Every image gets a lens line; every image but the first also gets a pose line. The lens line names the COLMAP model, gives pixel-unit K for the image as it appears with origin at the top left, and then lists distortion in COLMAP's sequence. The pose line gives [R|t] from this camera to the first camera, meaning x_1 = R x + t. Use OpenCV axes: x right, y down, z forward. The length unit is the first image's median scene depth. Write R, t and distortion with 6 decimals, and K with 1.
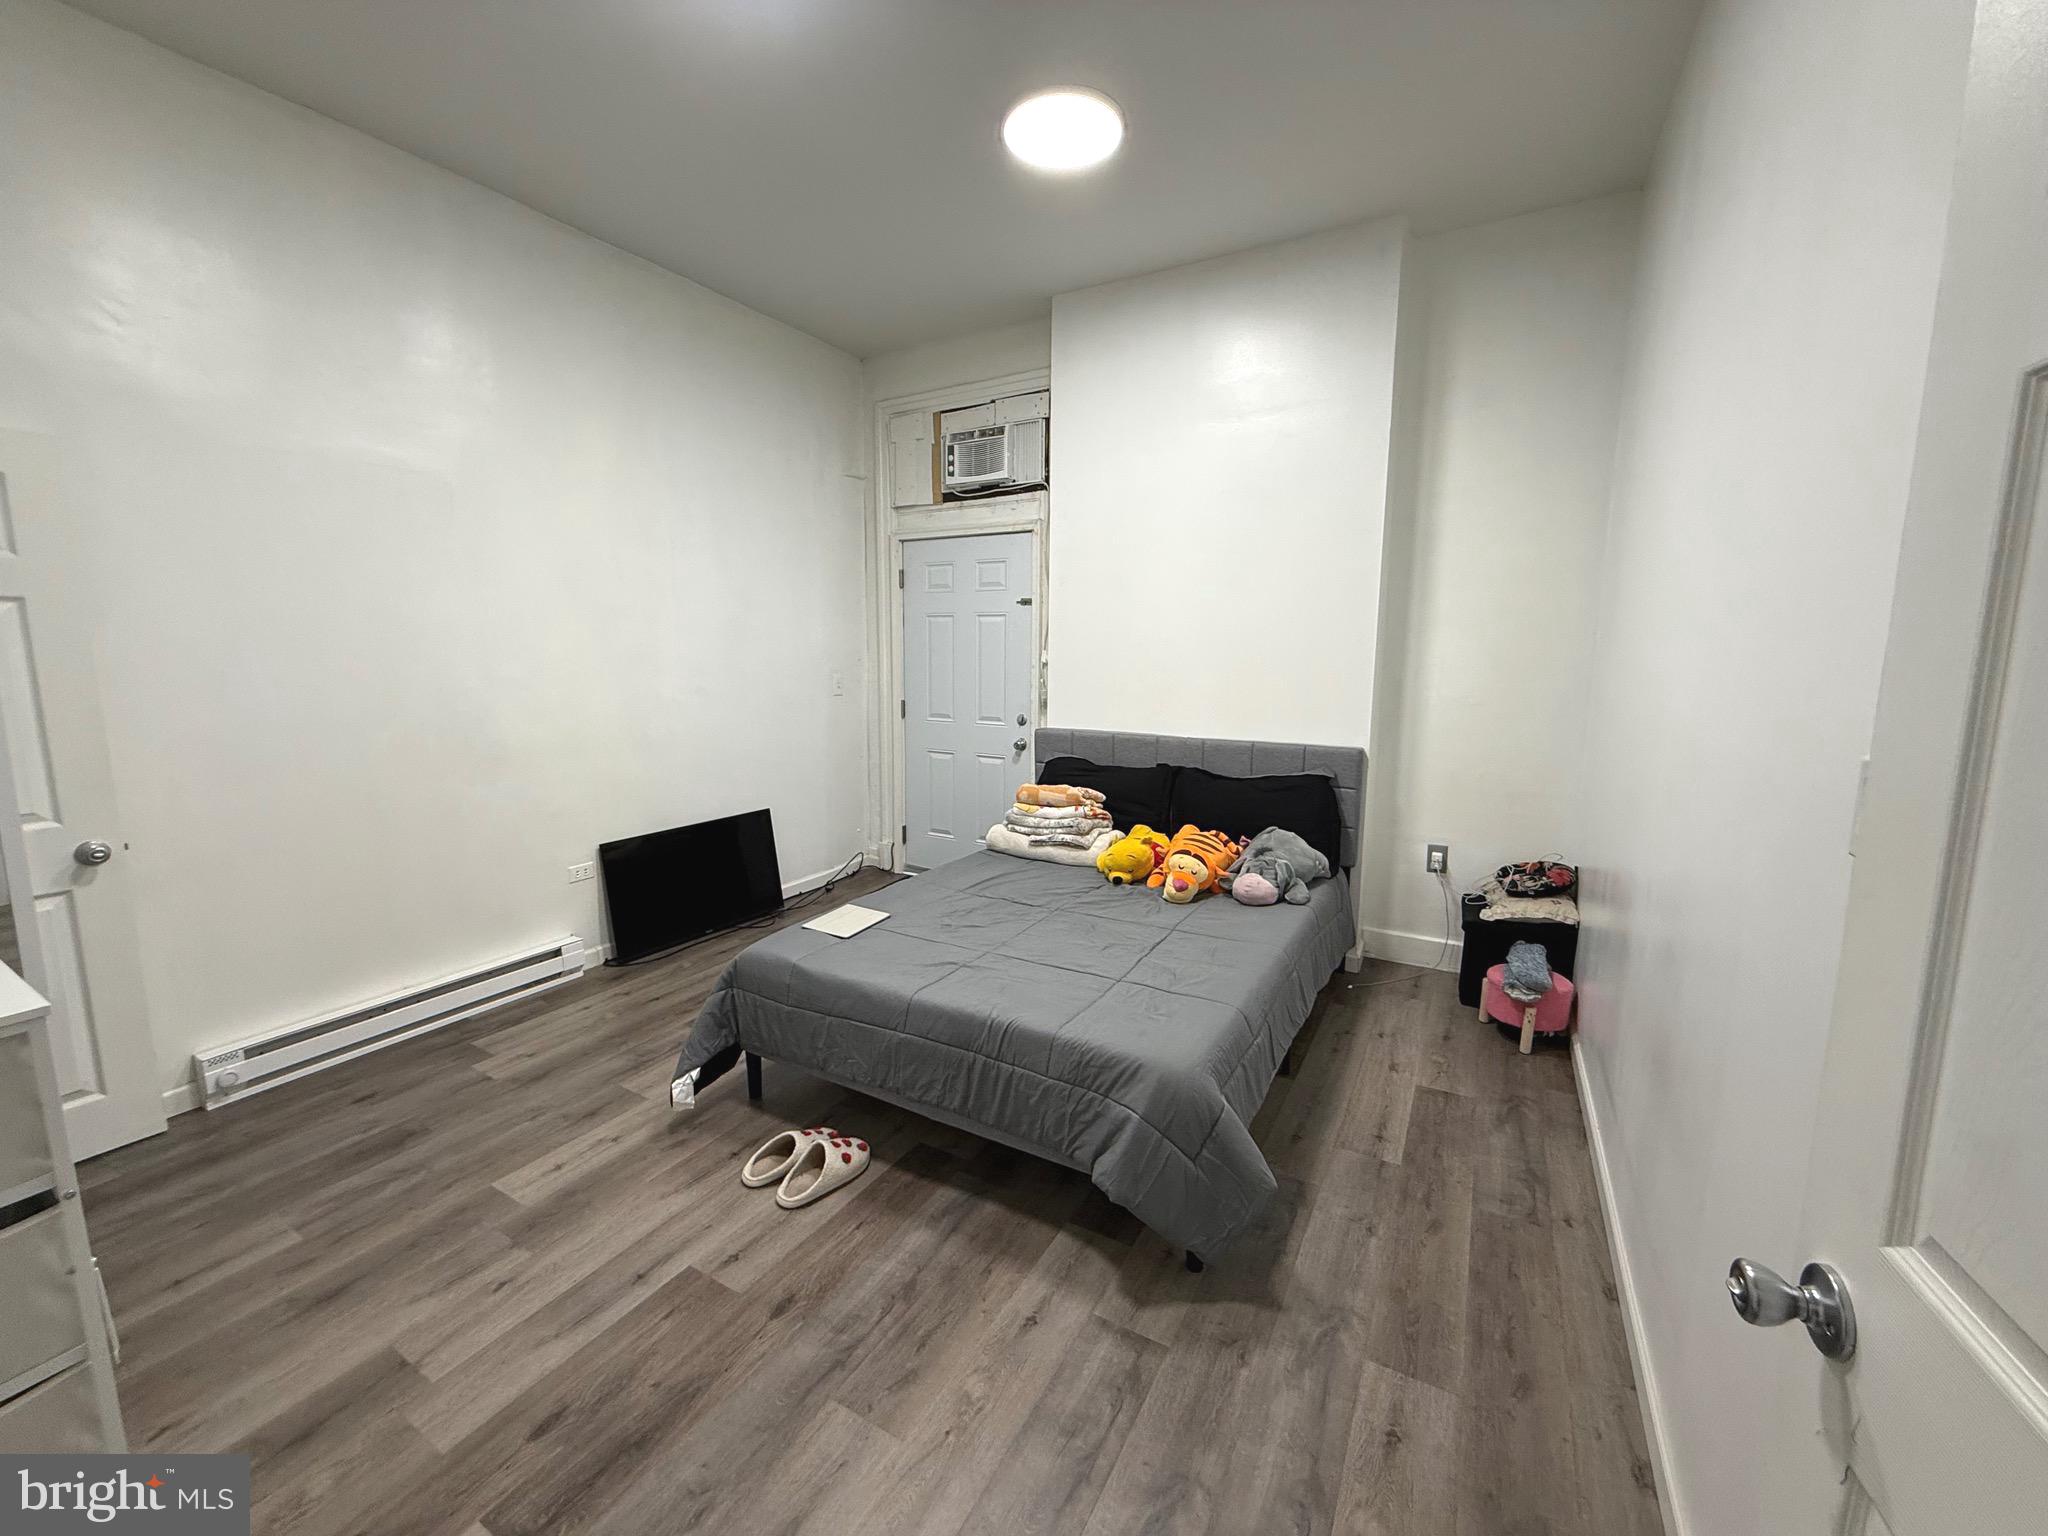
lens RADIAL K [[817.6, 0, 1021.3], [0, 817.6, 764.7], [0, 0, 1]] dist [0.000524, -0.000027]
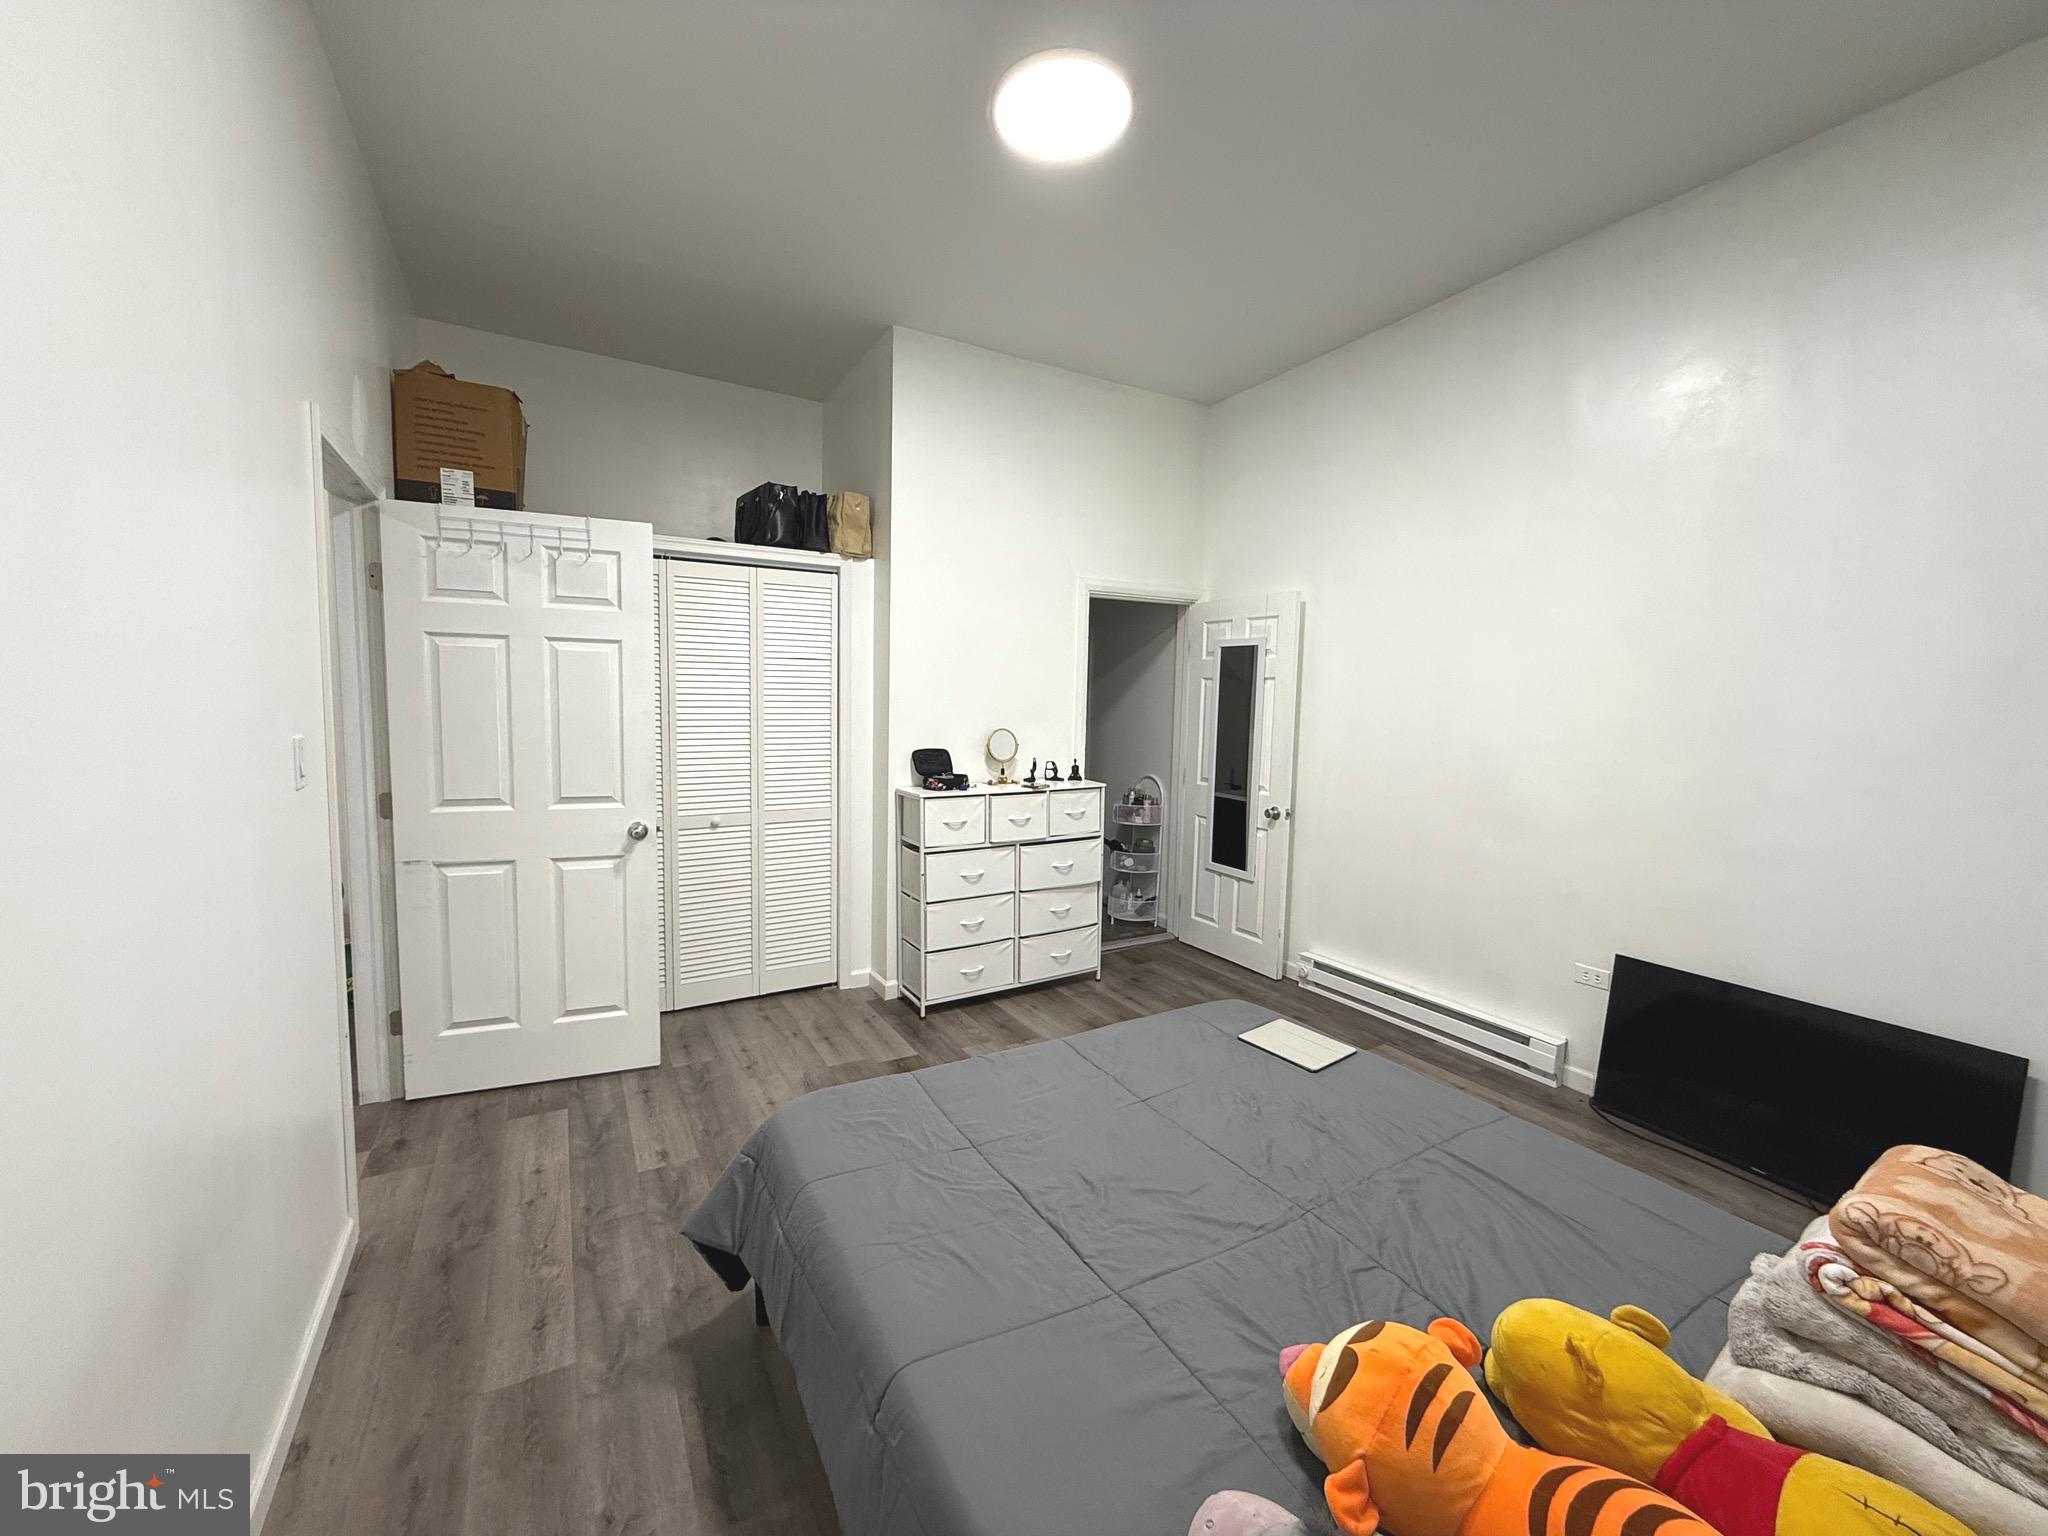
lens RADIAL K [[817.6, 0, 1021.7], [0, 817.6, 766.3], [0, 0, 1]] dist [0.000524, -0.000027]
pose [[-0.503967, 0.062075, -0.861489, 0.819442], [-0.143264, 0.977590, 0.154249, -0.219808], [0.851759, 0.201157, -0.483780, 1.526146]]
